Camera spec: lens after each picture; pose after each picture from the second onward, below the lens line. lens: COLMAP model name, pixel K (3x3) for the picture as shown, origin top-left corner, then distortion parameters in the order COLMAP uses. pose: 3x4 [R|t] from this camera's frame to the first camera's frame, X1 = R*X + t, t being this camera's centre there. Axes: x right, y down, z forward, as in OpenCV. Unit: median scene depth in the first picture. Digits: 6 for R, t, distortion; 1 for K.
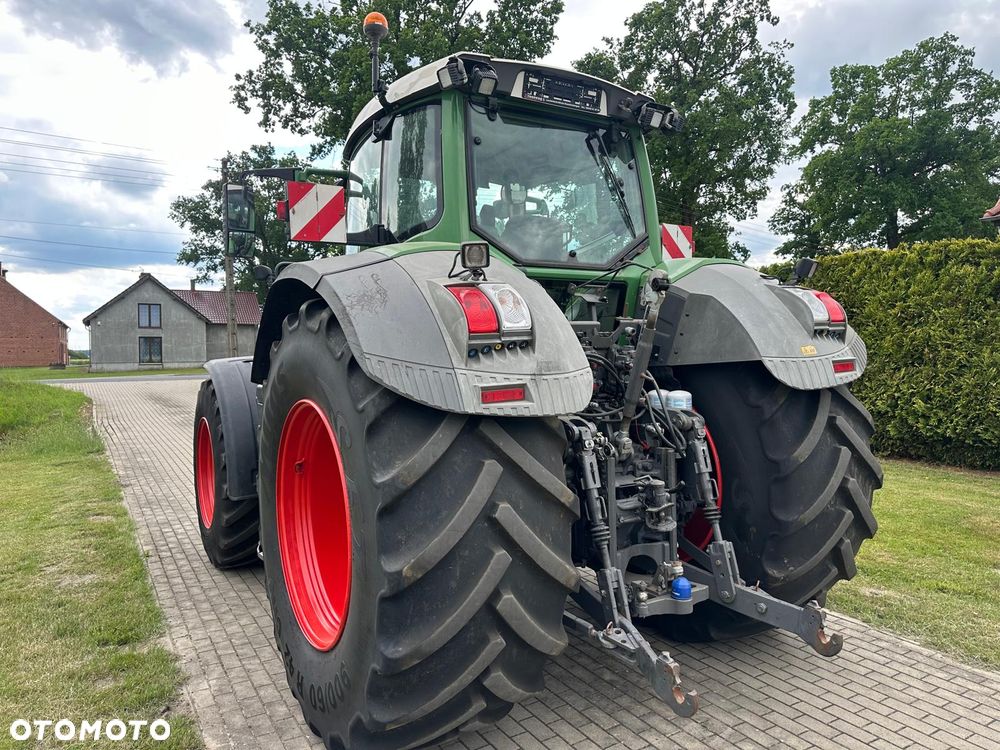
lens RADIAL K [[705.0, 0, 499.0], [0, 705.0, 371.8], [0, 0, 1]] dist [0.040804, -0.042458]
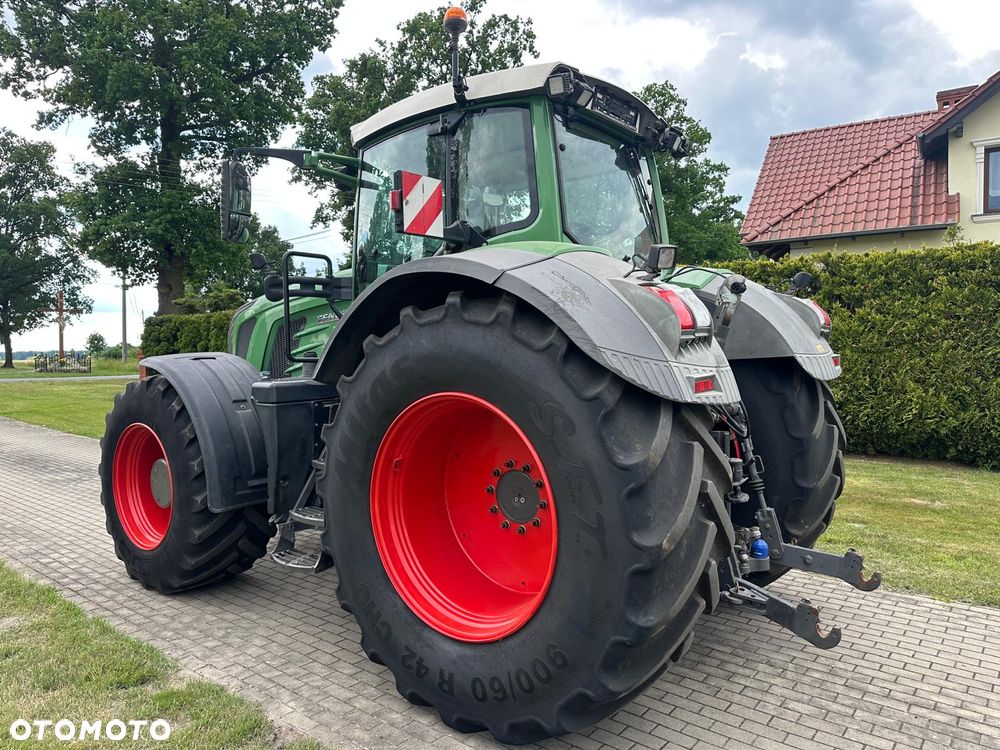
lens RADIAL K [[705.0, 0, 497.9], [0, 705.0, 372.9], [0, 0, 1]] dist [0.040804, -0.042458]
pose [[0.938021, -0.007203, 0.346503, -0.474606], [0.007891, 0.999969, -0.000572, 0.009095], [-0.346488, 0.003271, 0.938049, 0.040810]]
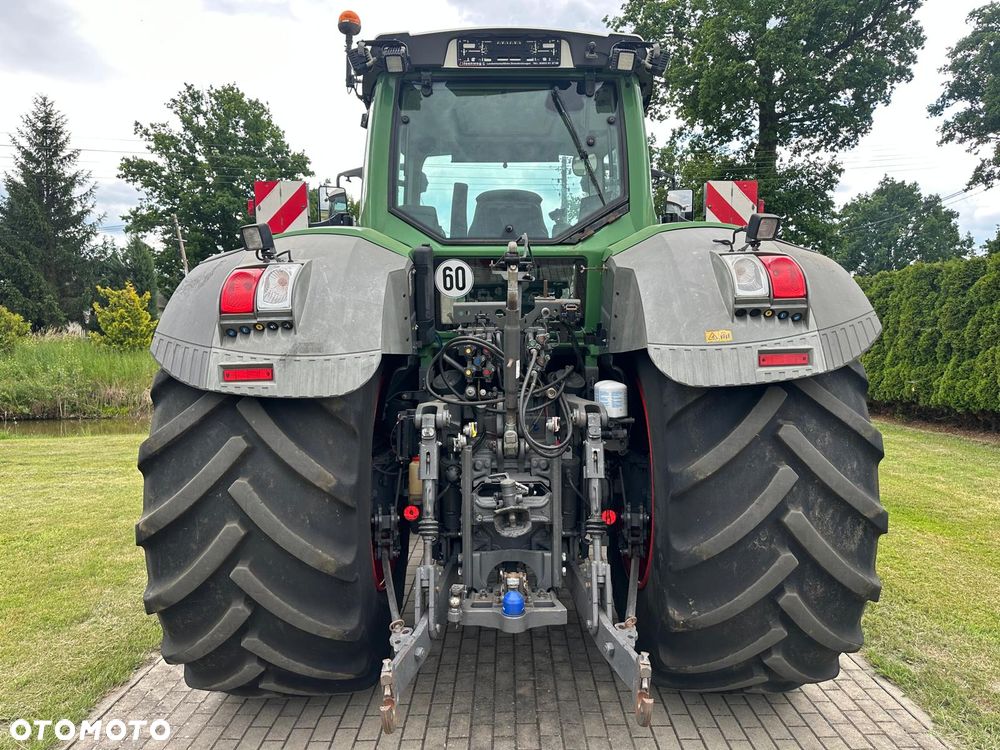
lens RADIAL K [[705.0, 0, 503.9], [0, 705.0, 376.3], [0, 0, 1]] dist [0.040804, -0.042458]
pose [[0.858478, 0.039542, -0.511324, 0.589619], [-0.026079, 0.999099, 0.033478, -0.005682], [0.512187, -0.015405, 0.858736, 0.208918]]
